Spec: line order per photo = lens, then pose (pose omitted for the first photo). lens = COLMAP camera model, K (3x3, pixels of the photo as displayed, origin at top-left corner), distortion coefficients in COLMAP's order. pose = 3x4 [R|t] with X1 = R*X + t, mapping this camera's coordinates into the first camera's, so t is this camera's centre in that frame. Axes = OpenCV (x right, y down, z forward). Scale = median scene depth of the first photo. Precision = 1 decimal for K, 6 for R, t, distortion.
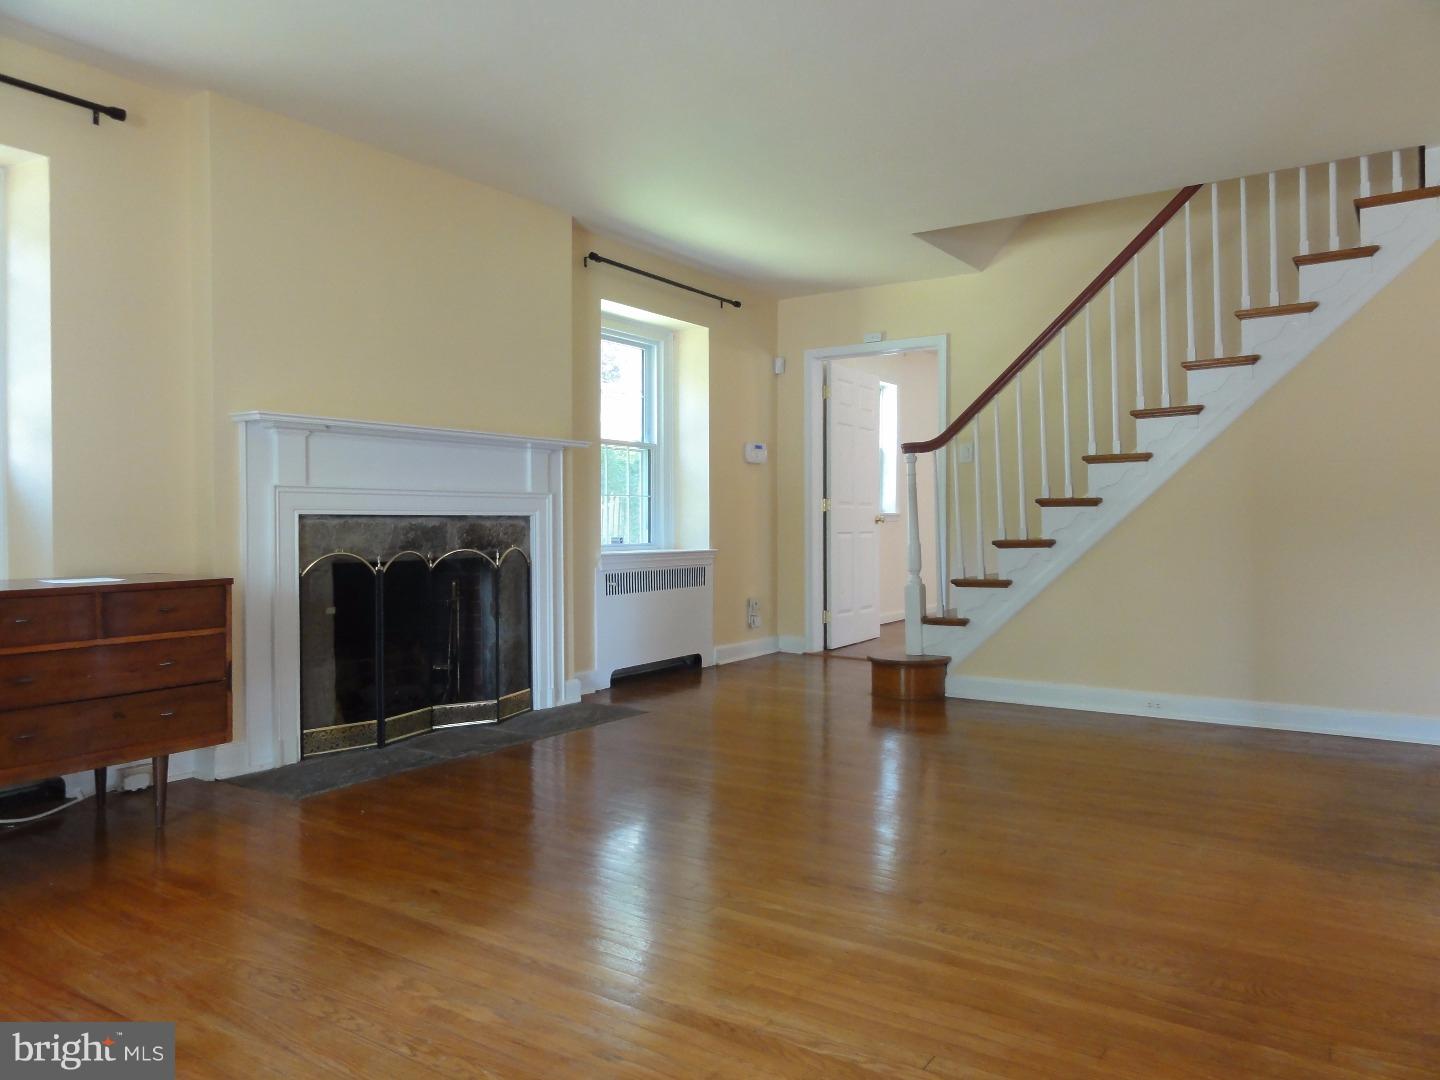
lens RADIAL K [[1022.5, 0, 722.7], [0, 1022.5, 531.0], [0, 0, 1]] dist [0.009709, 0.000567]
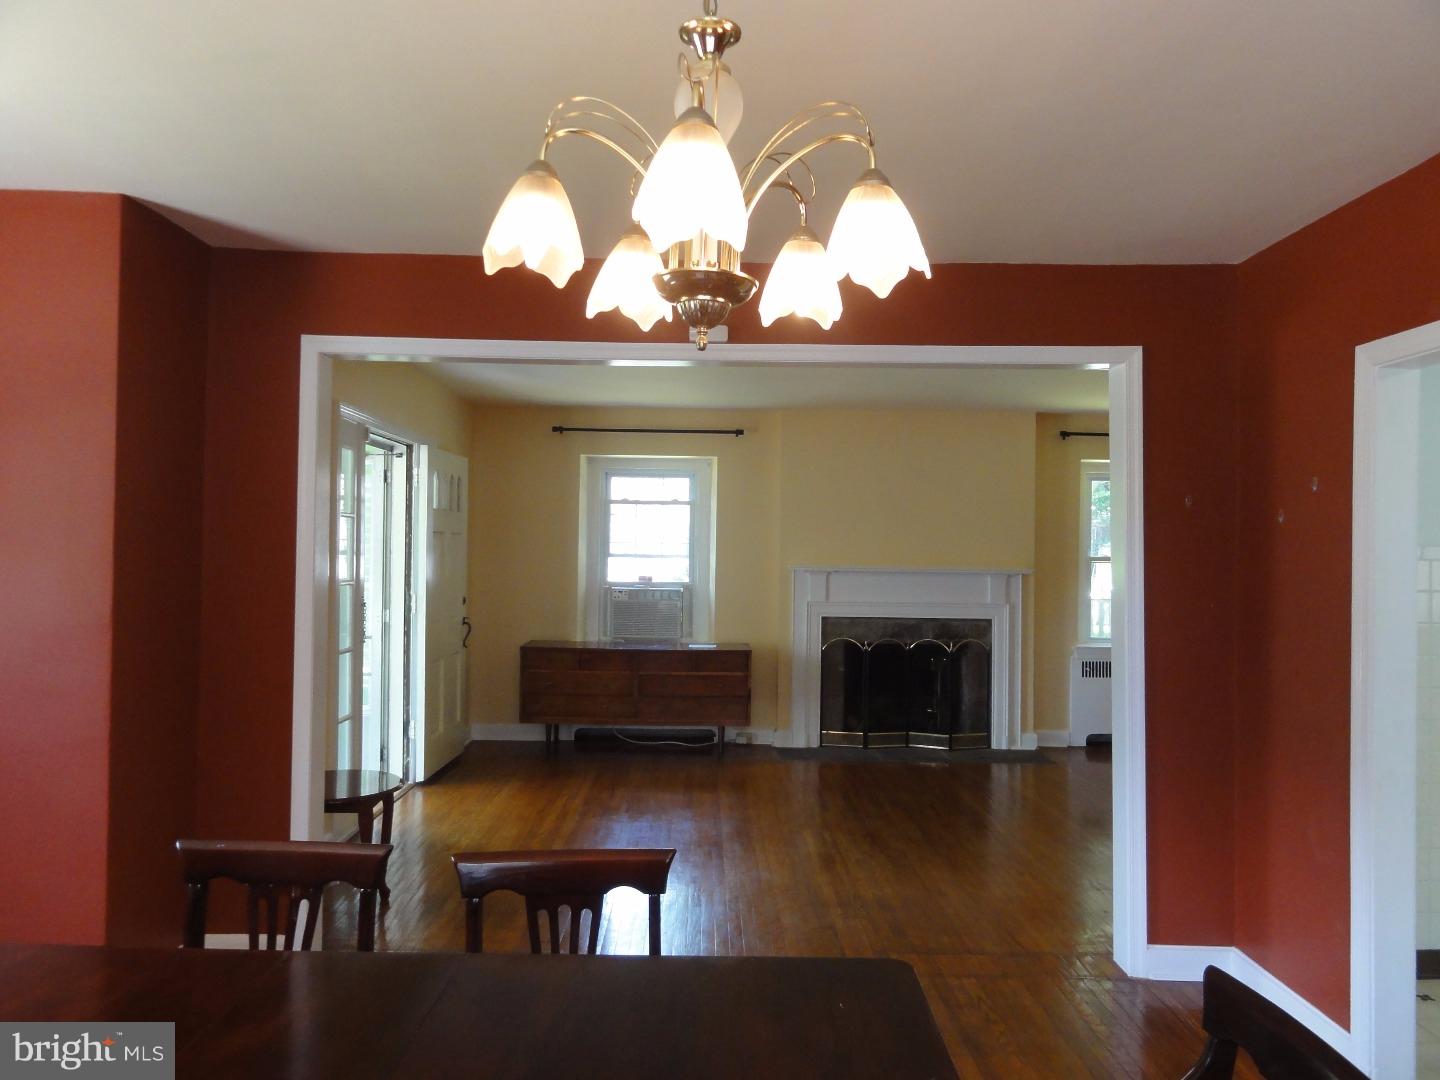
lens RADIAL K [[1025.5, 0, 720.0], [0, 1025.5, 540.0], [0, 0, 1]] dist [0.003140, 0.001176]
pose [[0.576593, 0.002760, -0.817027, 0.823386], [-0.022490, 0.999669, -0.012495, -0.104114], [0.816722, 0.025580, 0.576465, -0.204443]]
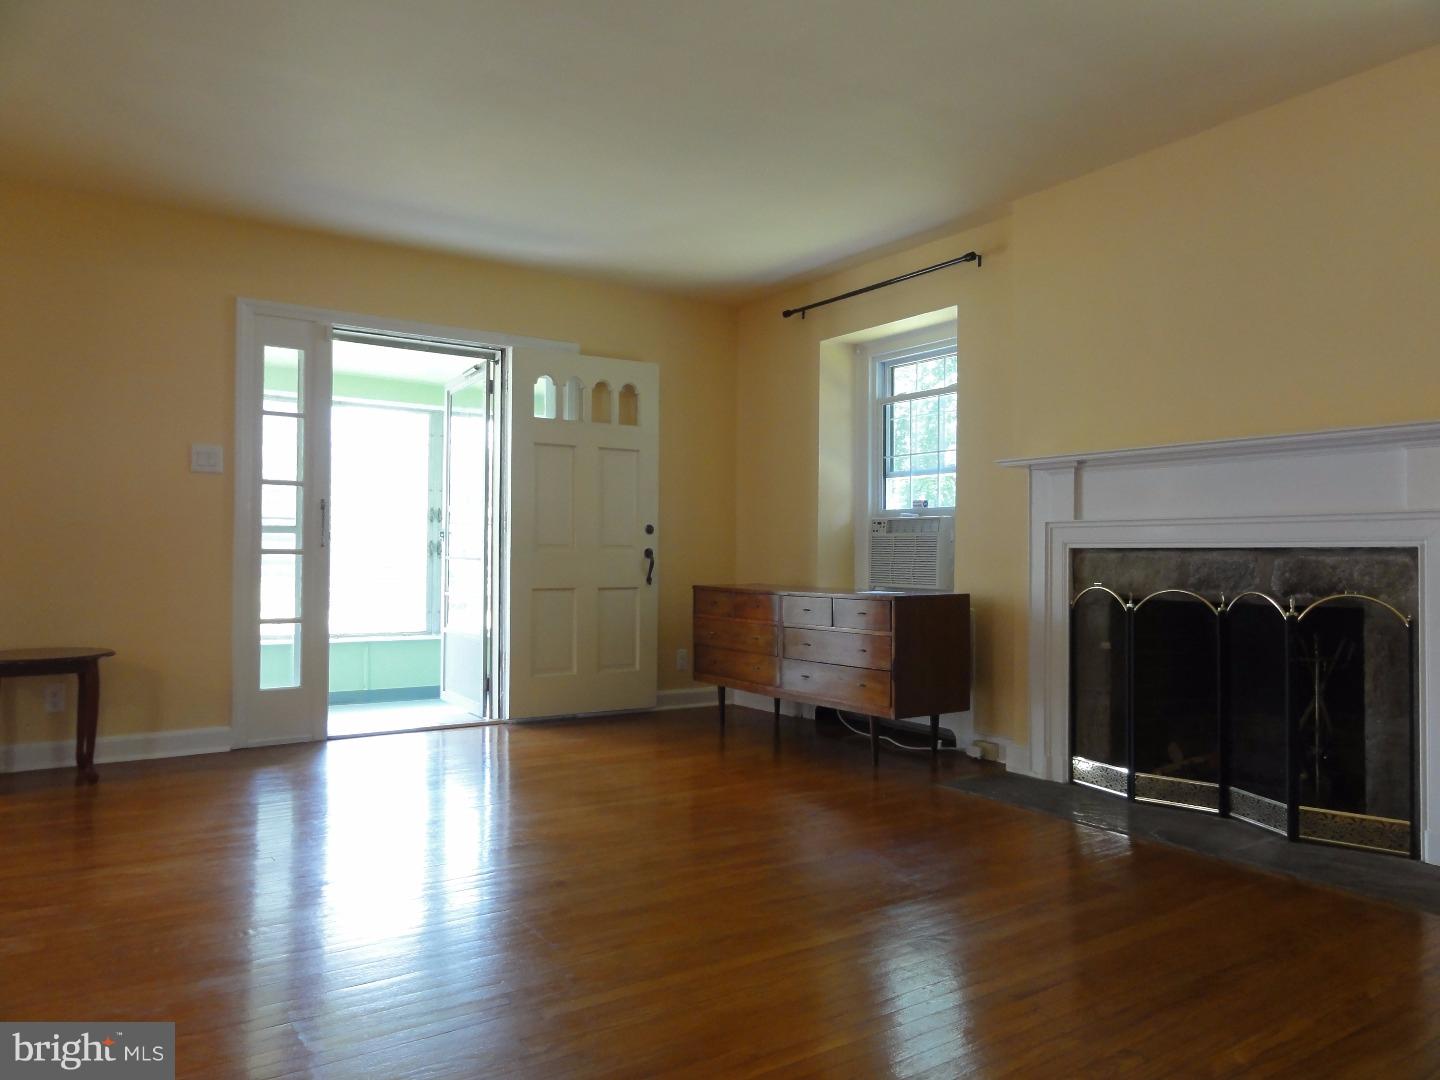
lens RADIAL K [[1025.5, 0, 720.0], [0, 1025.5, 540.0], [0, 0, 1]] dist [0.003140, 0.001176]
pose [[-0.365918, -0.017966, -0.930474, 0.560057], [-0.015788, 0.999790, -0.013095, -0.004355], [0.930513, 0.009898, -0.366125, 0.837626]]
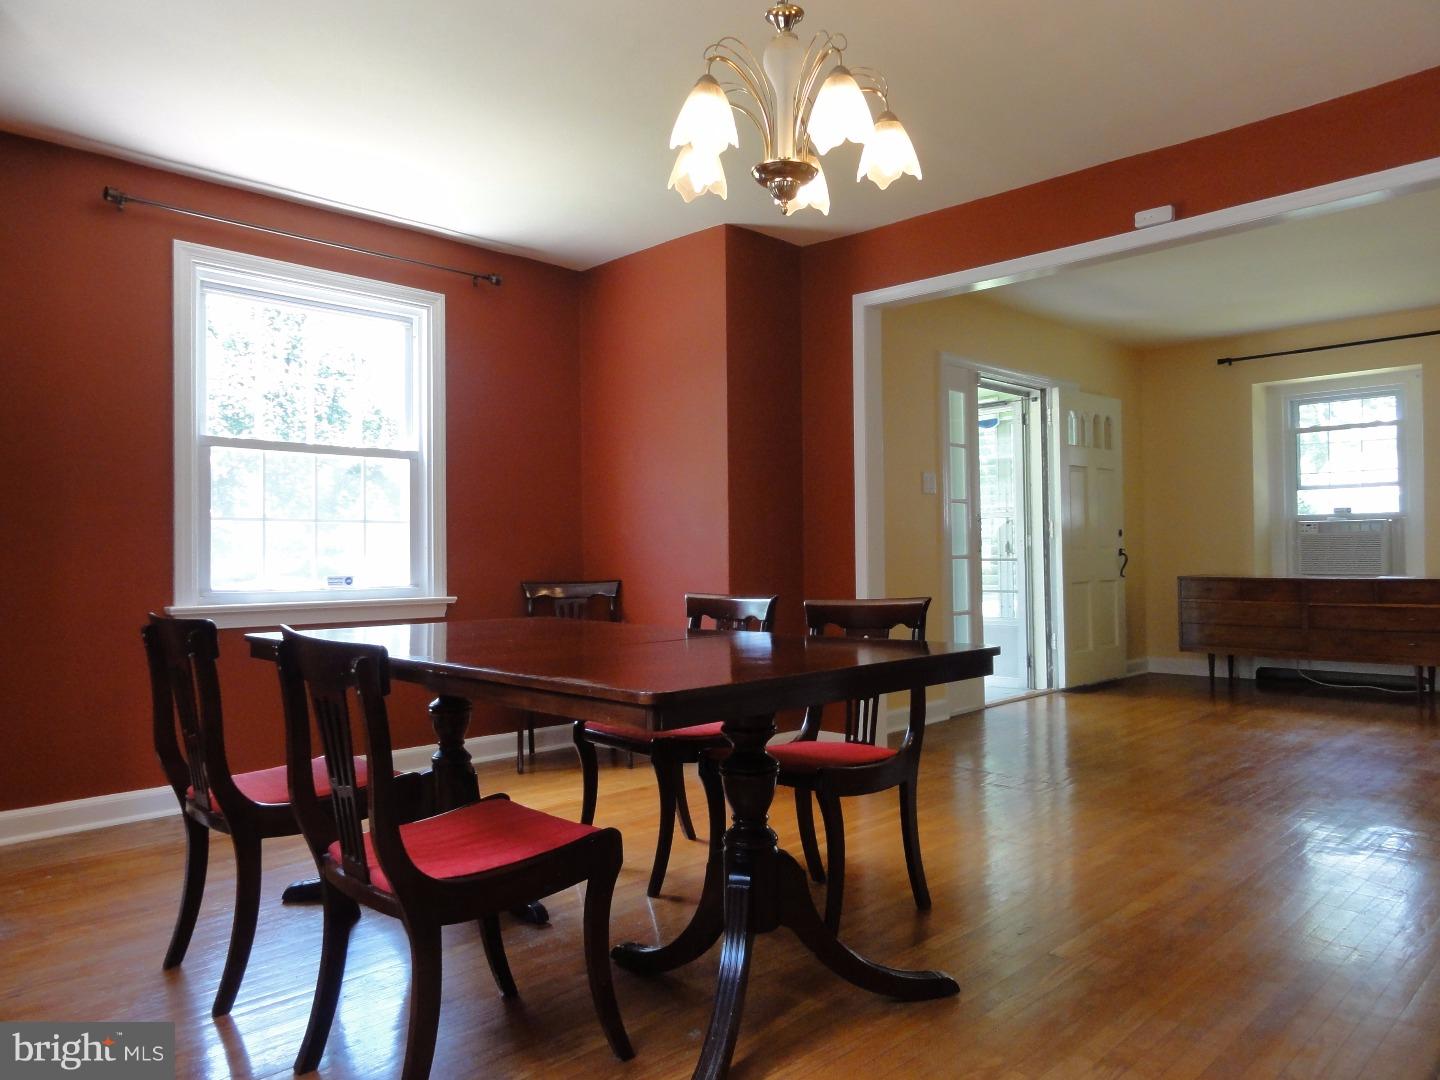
lens RADIAL K [[1025.5, 0, 720.0], [0, 1025.5, 540.0], [0, 0, 1]] dist [0.003140, 0.001176]
pose [[-0.179340, -0.010473, -0.983731, 1.047849], [0.006047, 0.999913, -0.011748, -0.006663], [0.983769, -0.008055, -0.179261, 0.015266]]
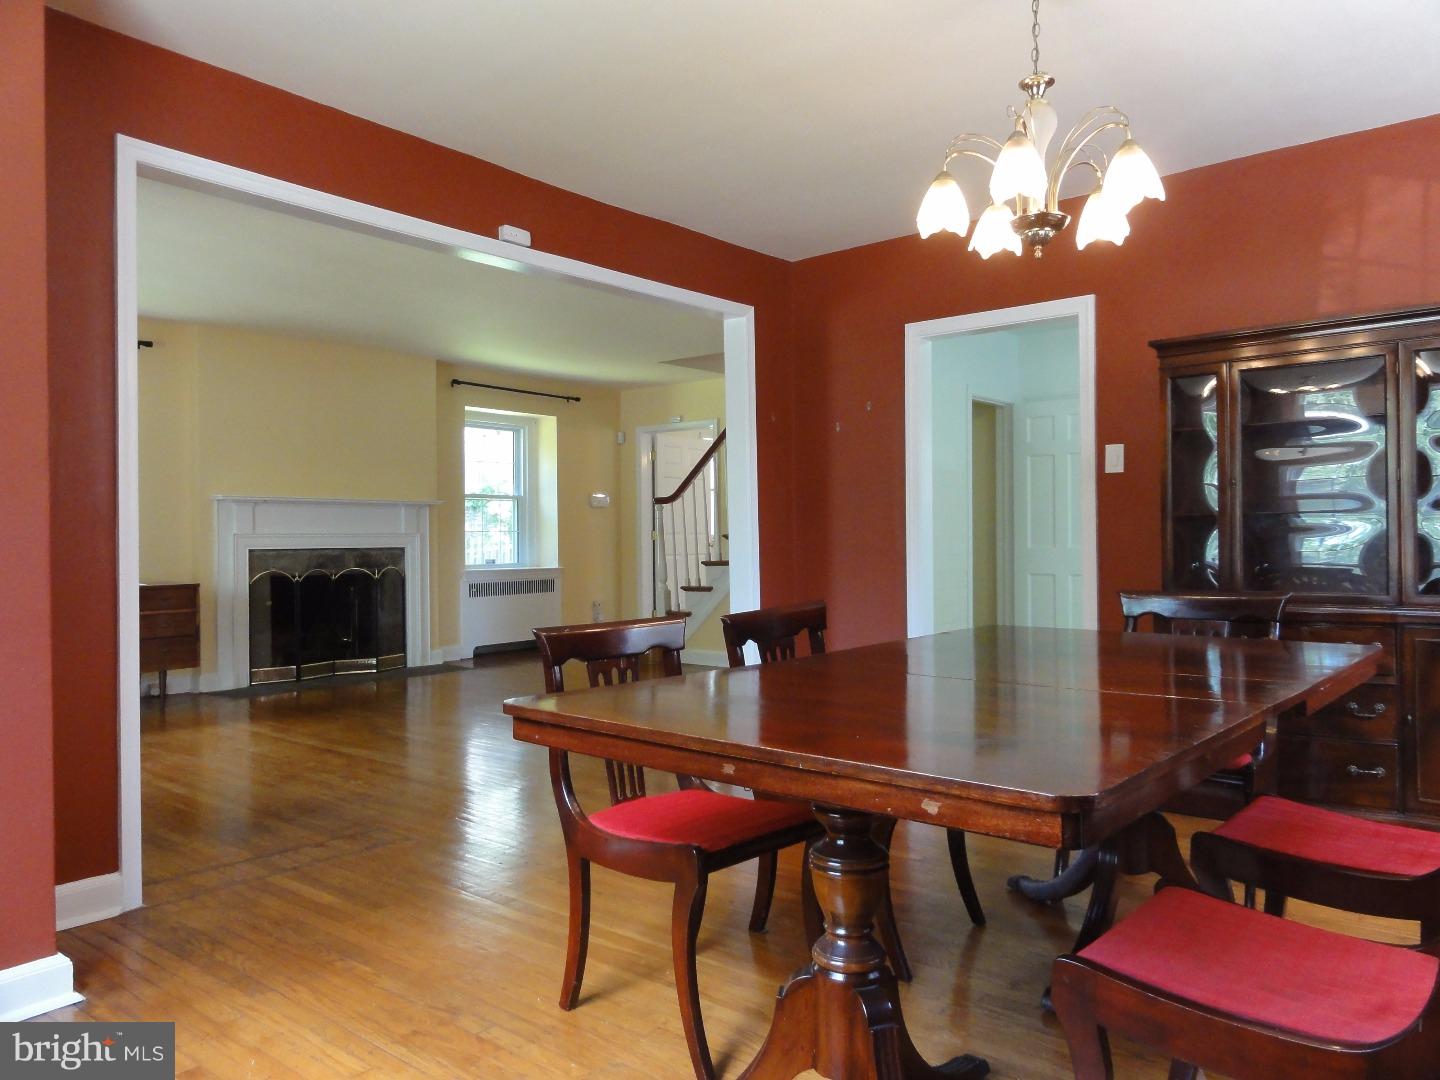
lens RADIAL K [[1025.5, 0, 720.0], [0, 1025.5, 540.0], [0, 0, 1]] dist [0.003140, 0.001176]
pose [[0.995922, -0.004541, -0.090106, 0.460671], [0.003990, 0.999972, -0.006297, -0.014418], [0.090132, 0.005912, 0.995912, -0.581072]]
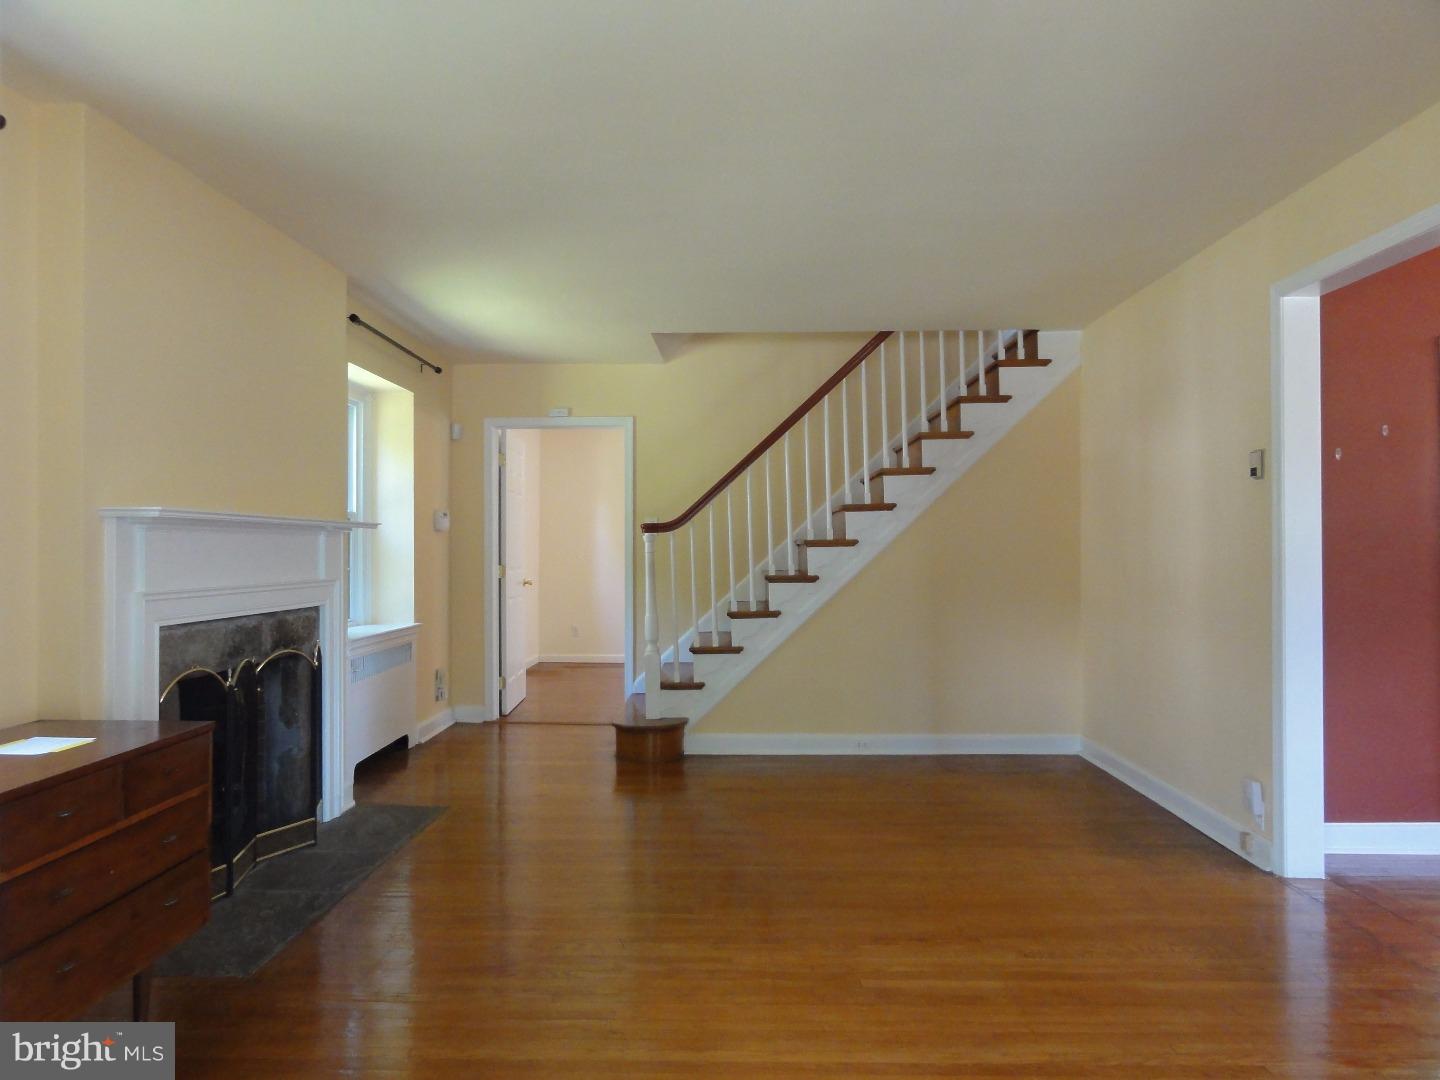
lens RADIAL K [[1022.5, 0, 722.7], [0, 1022.5, 531.0], [0, 0, 1]] dist [0.009709, 0.000567]
pose [[0.837733, 0.009529, 0.545997, -0.386433], [0.006052, 0.999624, -0.026732, -0.054080], [-0.546047, 0.025699, 0.837361, 0.053292]]
